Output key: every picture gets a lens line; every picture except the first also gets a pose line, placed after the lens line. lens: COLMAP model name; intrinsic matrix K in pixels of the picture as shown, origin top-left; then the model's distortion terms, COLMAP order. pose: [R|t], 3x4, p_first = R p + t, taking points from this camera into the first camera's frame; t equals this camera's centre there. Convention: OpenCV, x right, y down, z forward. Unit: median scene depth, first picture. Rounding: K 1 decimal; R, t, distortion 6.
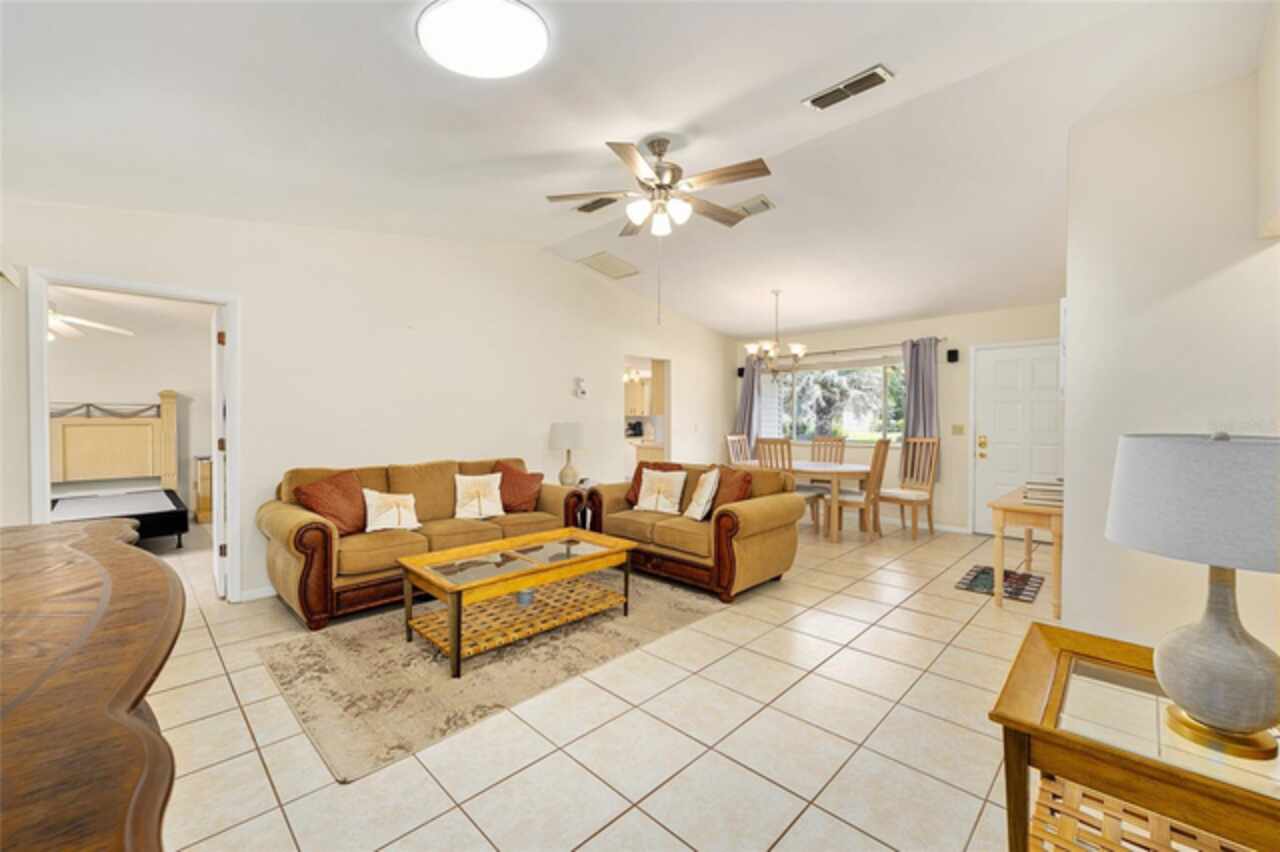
lens RADIAL K [[514.4, 0, 644.0], [0, 514.4, 425.1], [0, 0, 1]] dist [-0.001621, 0.002614]
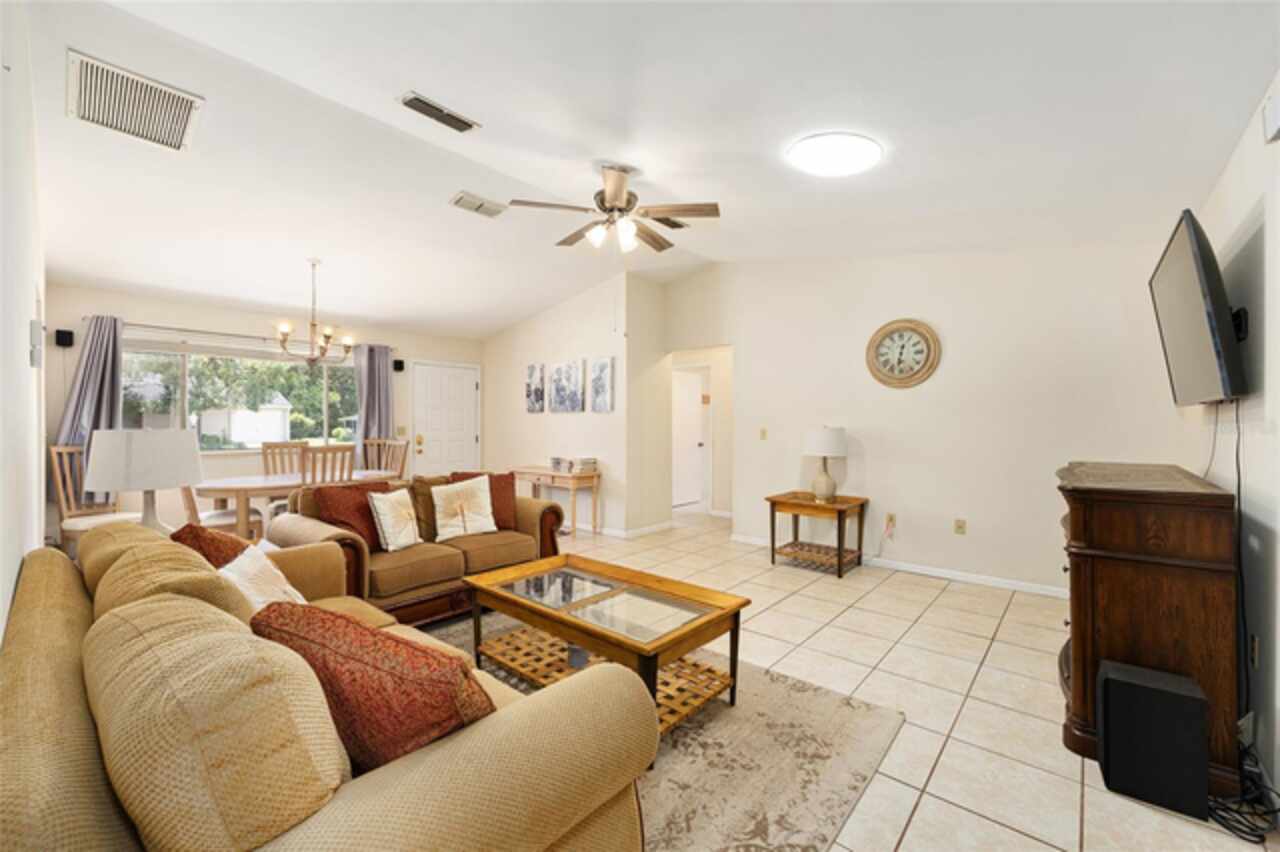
lens RADIAL K [[514.4, 0, 640.3], [0, 514.4, 414.7], [0, 0, 1]] dist [-0.001621, 0.002614]
pose [[-0.060579, 0.014092, 0.998064, -0.589074], [0.009298, 0.999865, -0.013553, -0.006644], [-0.998120, 0.008459, -0.060702, 0.558974]]
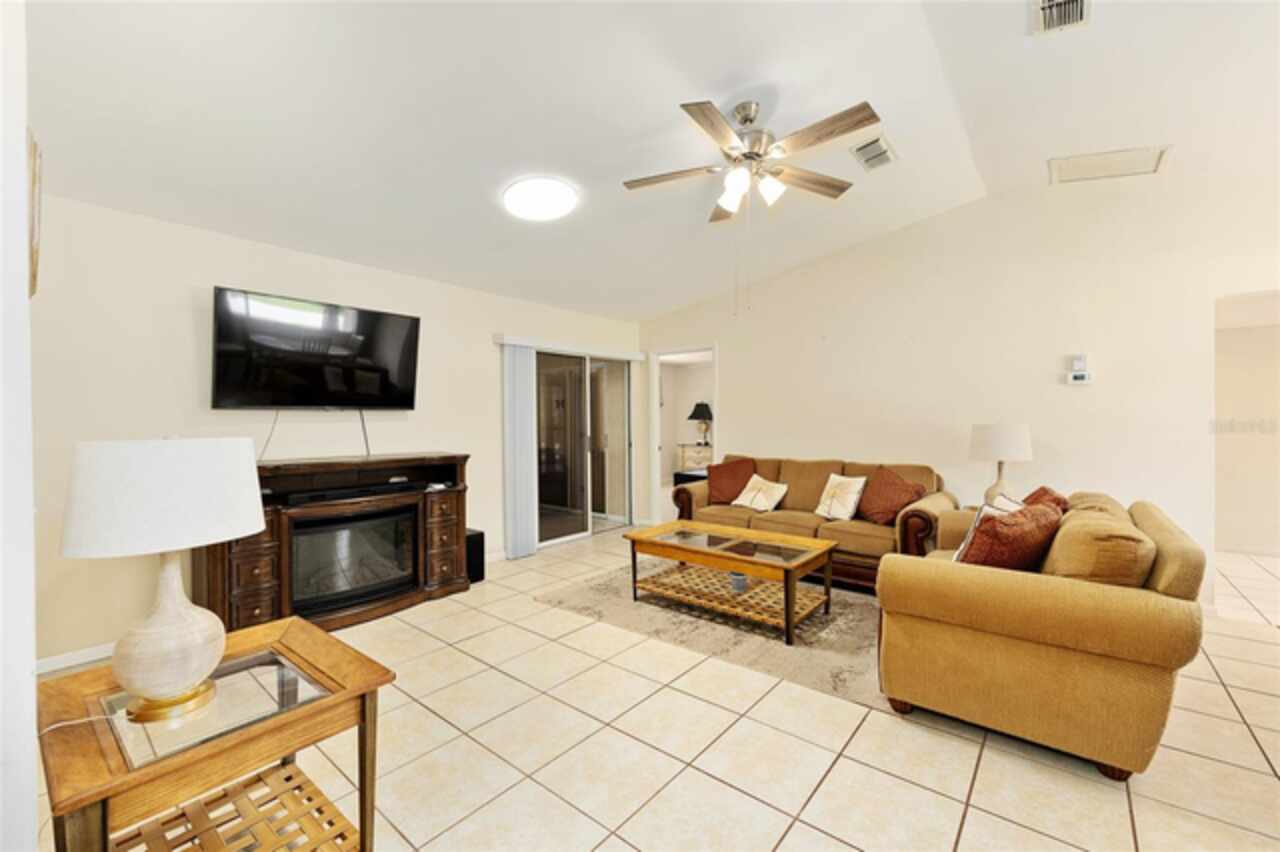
lens RADIAL K [[514.4, 0, 645.8], [0, 514.4, 426.2], [0, 0, 1]] dist [-0.001621, 0.002614]
pose [[0.095673, 0.007573, -0.995384, 0.489005], [-0.004747, 0.999963, 0.007152, -0.003959], [0.995402, 0.004040, 0.095705, 0.406387]]
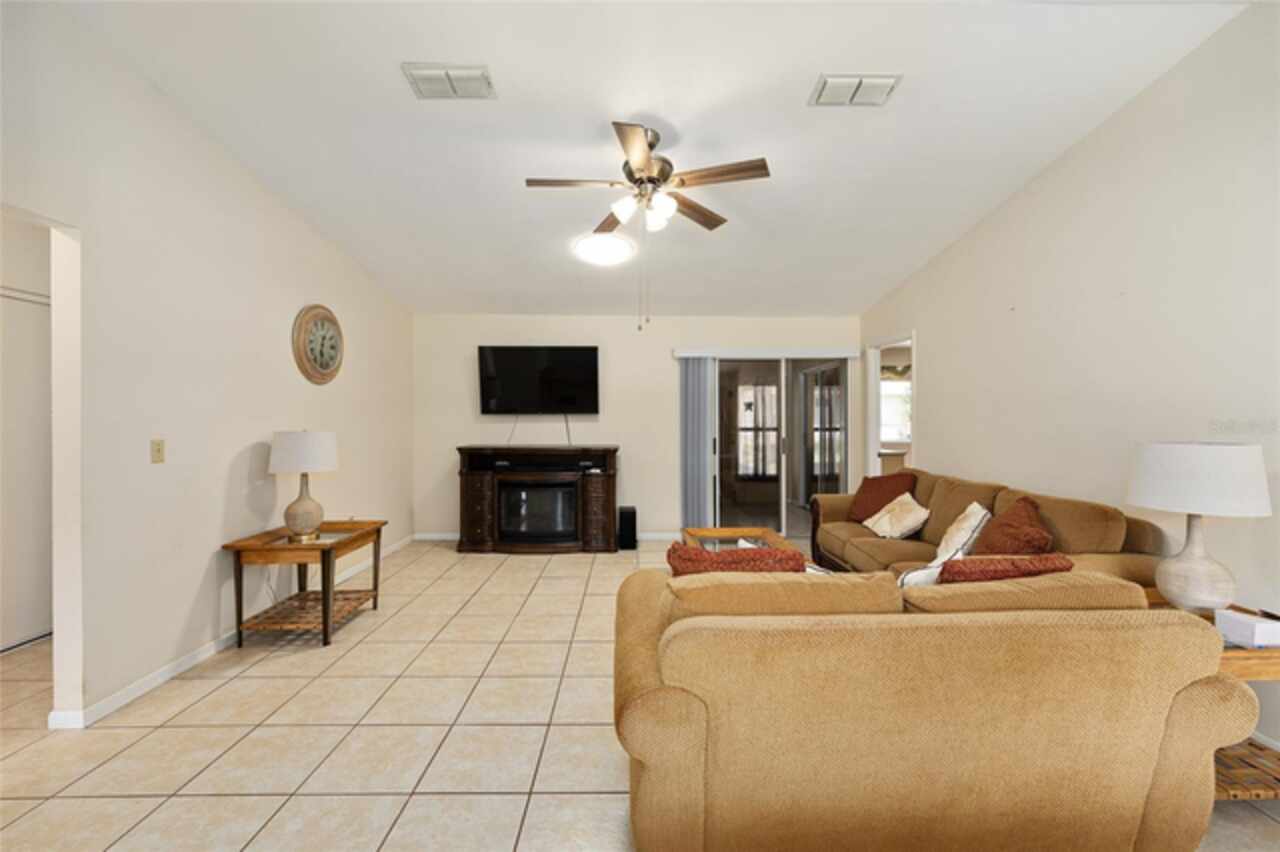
lens RADIAL K [[514.4, 0, 638.9], [0, 514.4, 419.0], [0, 0, 1]] dist [-0.001621, 0.002614]
pose [[-0.698989, -0.003115, -0.715126, 0.390003], [-0.011921, 0.999902, 0.007297, -0.018402], [0.715033, 0.013625, -0.698958, 0.907309]]
